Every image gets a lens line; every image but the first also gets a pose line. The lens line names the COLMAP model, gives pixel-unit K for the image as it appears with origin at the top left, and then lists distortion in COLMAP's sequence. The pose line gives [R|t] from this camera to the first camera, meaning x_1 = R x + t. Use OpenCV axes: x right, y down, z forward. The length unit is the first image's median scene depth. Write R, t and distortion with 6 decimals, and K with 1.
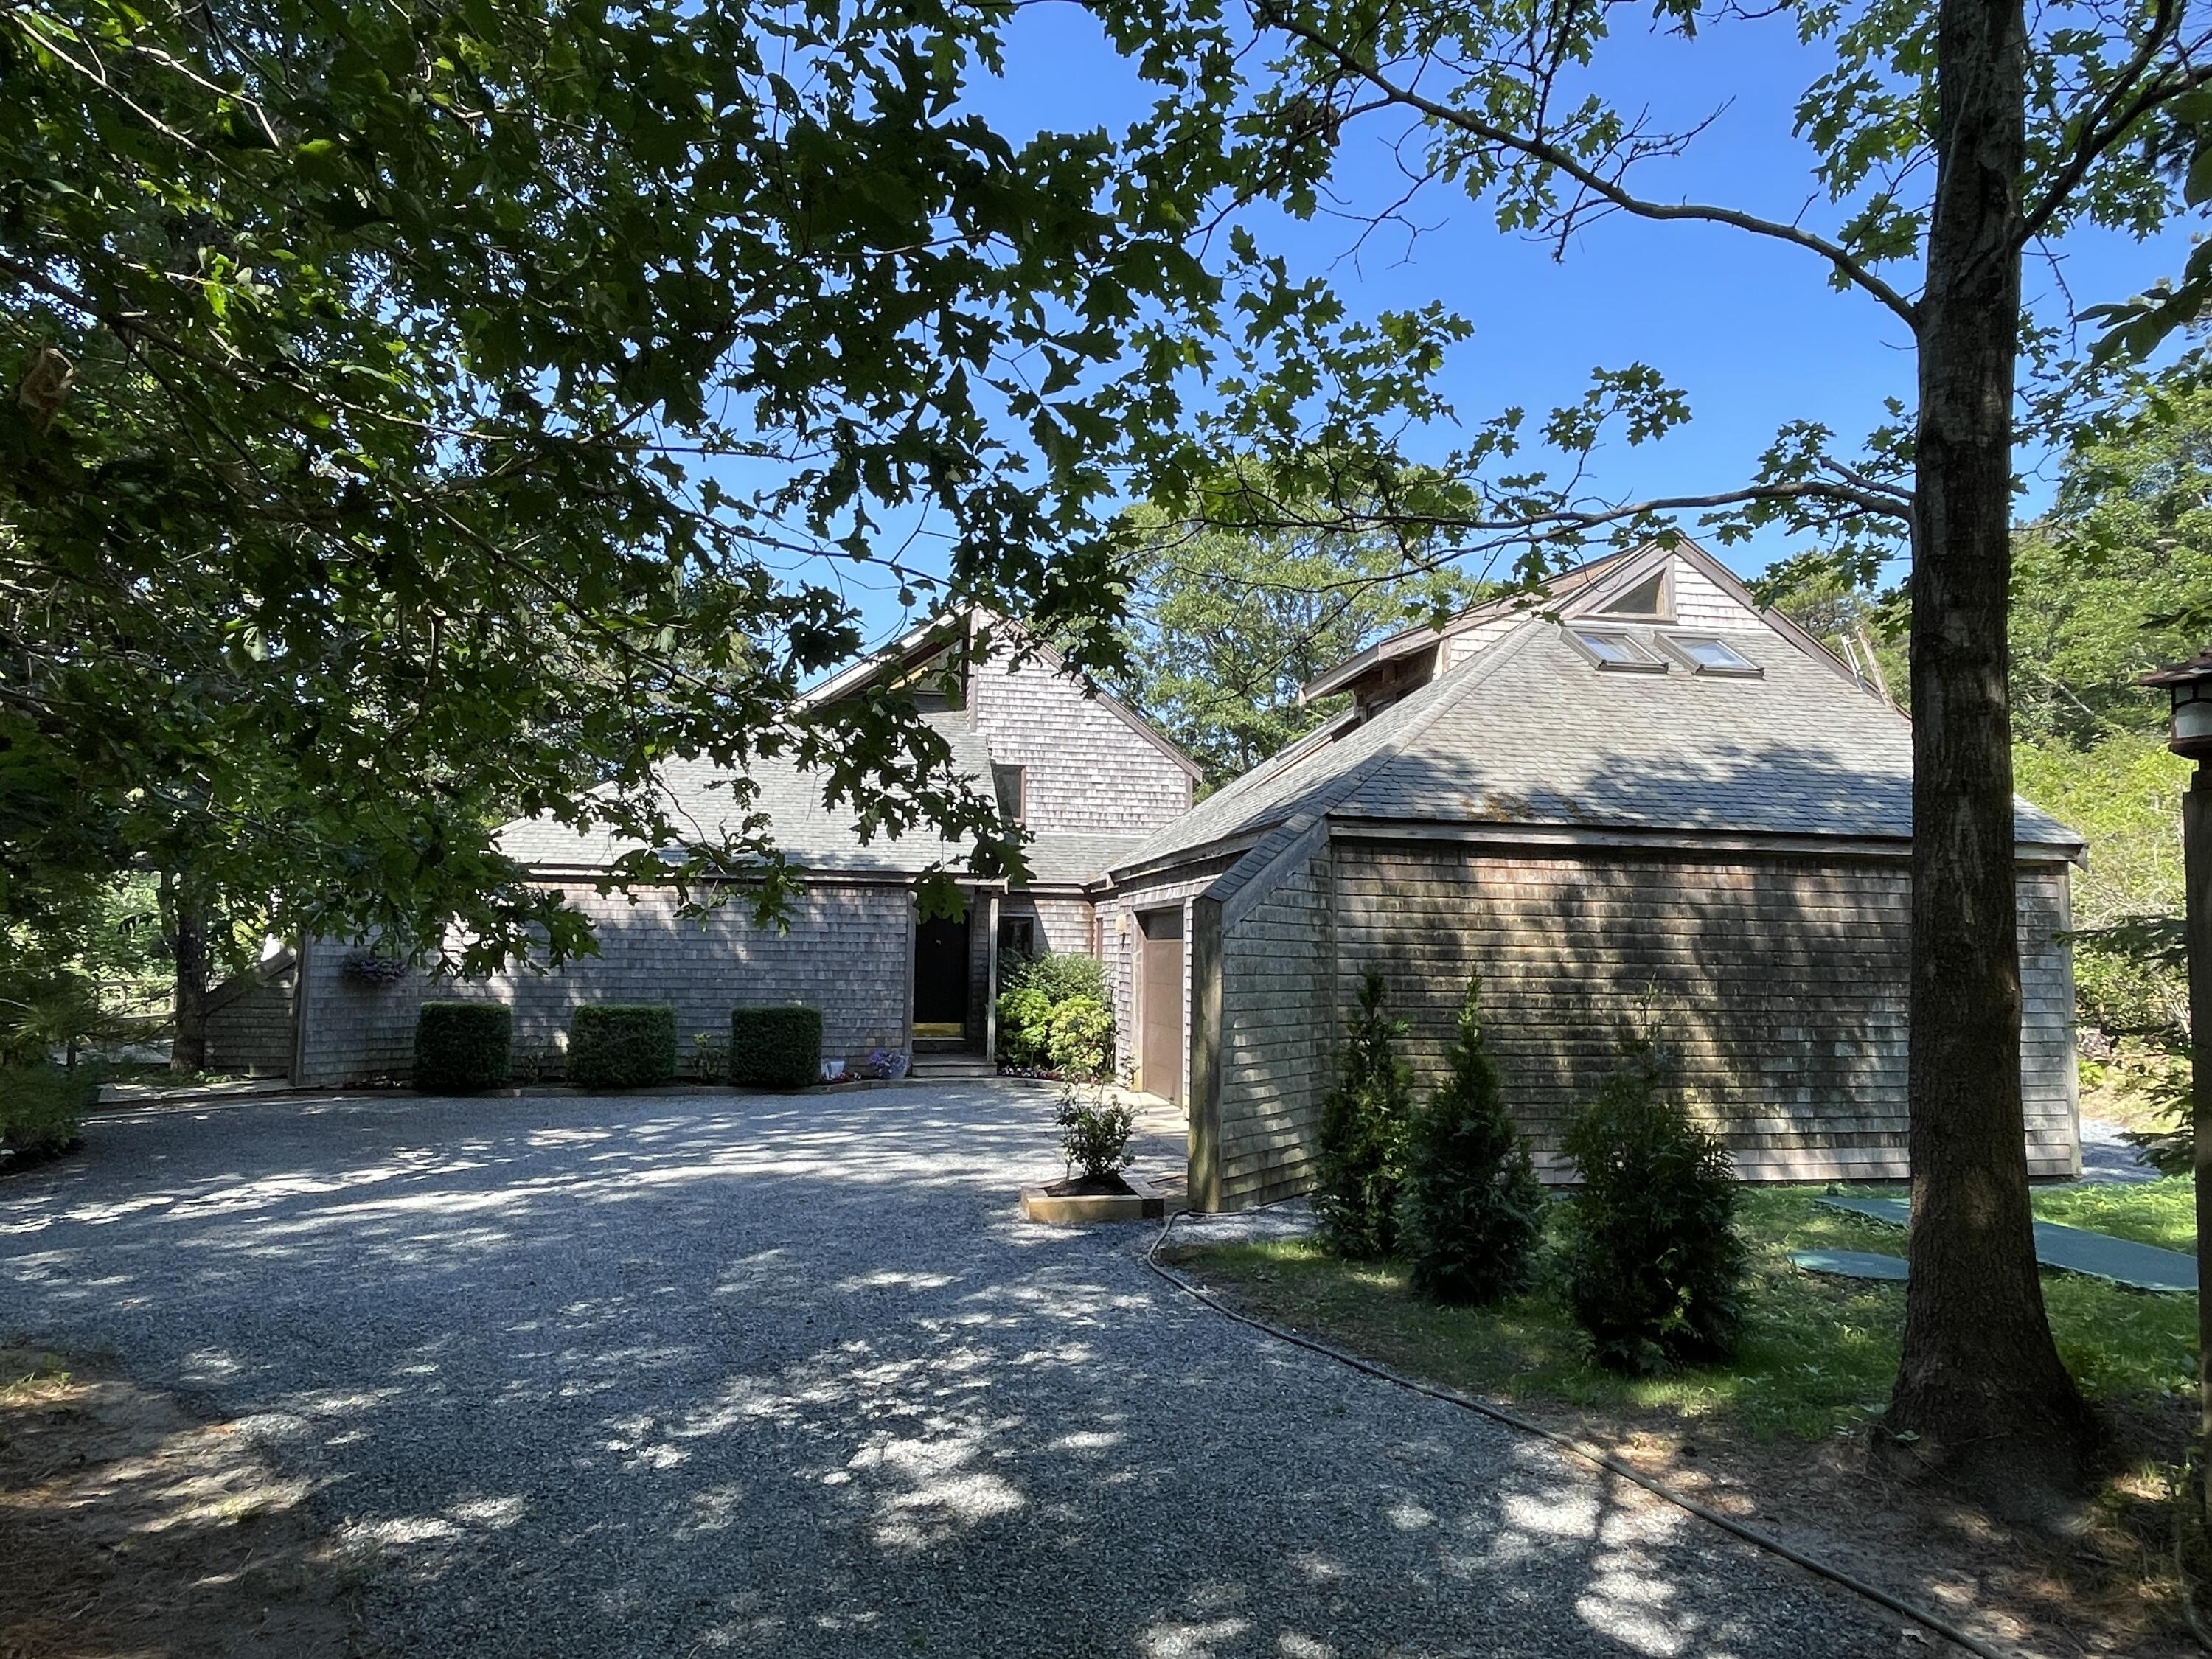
lens RADIAL K [[1374.6, 0, 1106.0], [0, 1374.6, 829.5], [0, 0, 1]] dist [0.000845, -0.000208]
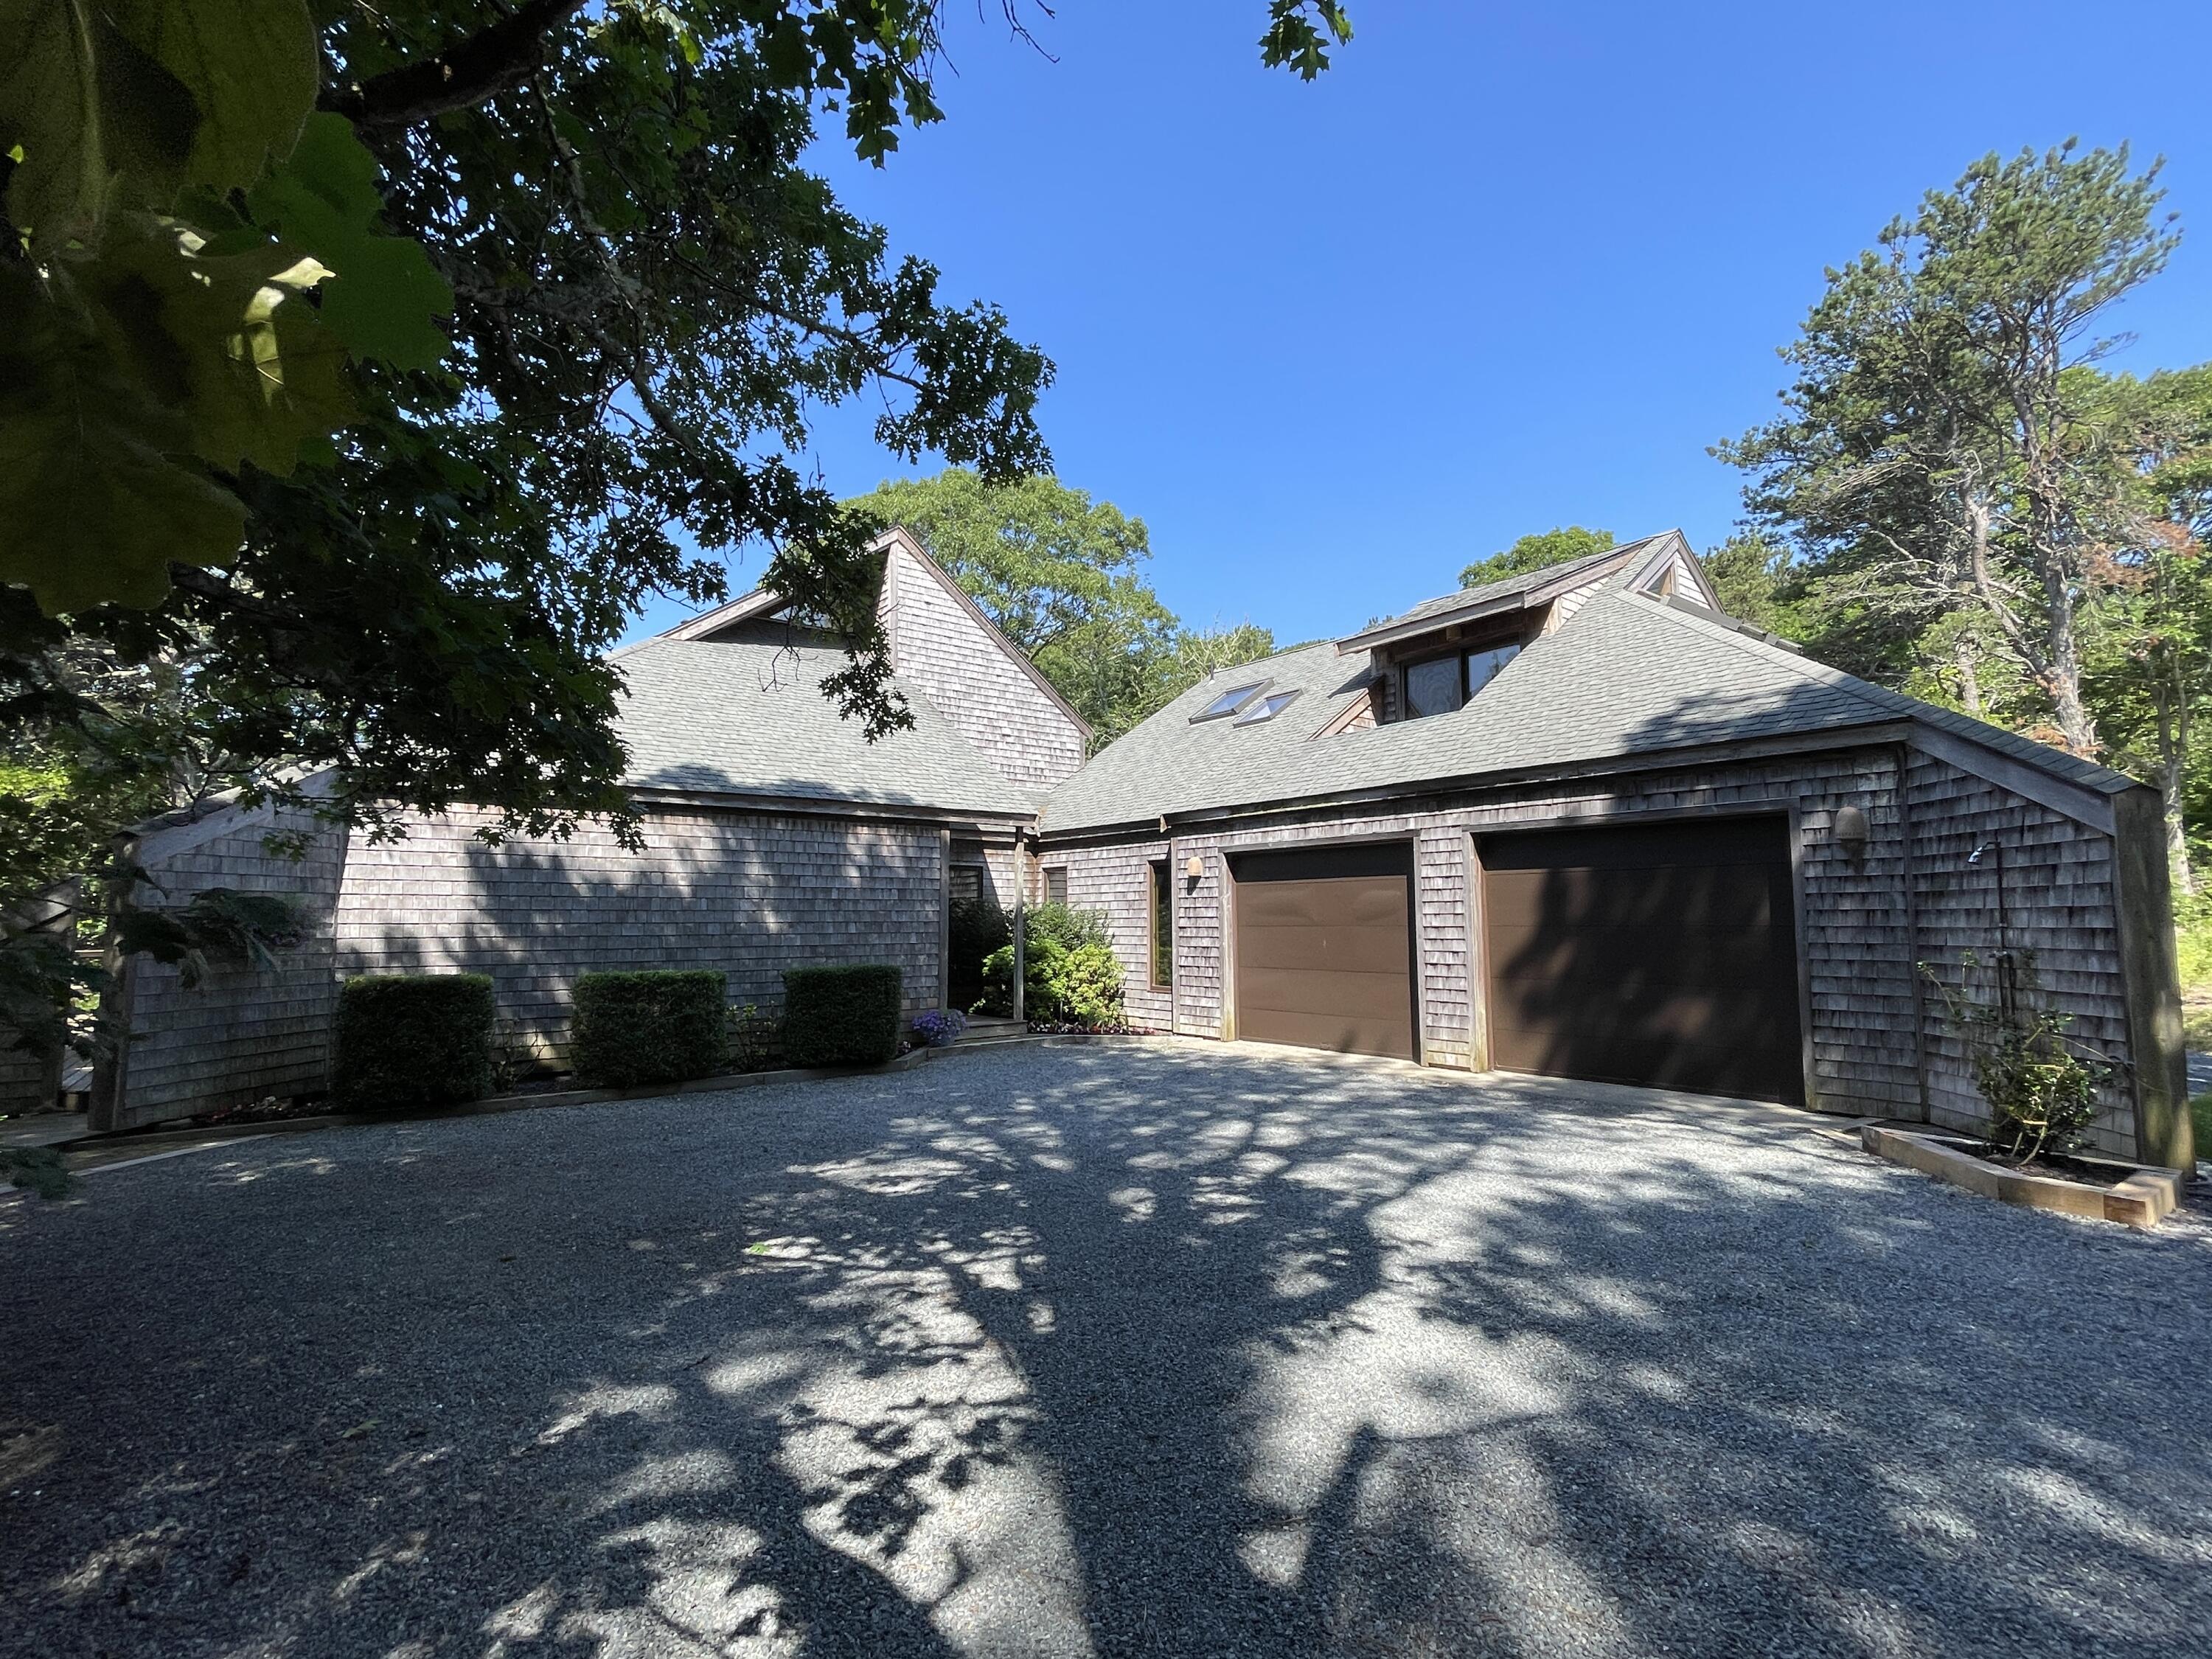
lens RADIAL K [[1053.9, 0, 1098.3], [0, 1053.9, 833.1], [0, 0, 1]] dist [-0.002890, 0.000651]
pose [[0.886829, 0.021036, 0.461618, -0.360884], [-0.023010, 0.999734, -0.001351, 0.044322], [-0.461524, -0.009424, 0.887078, 0.351001]]
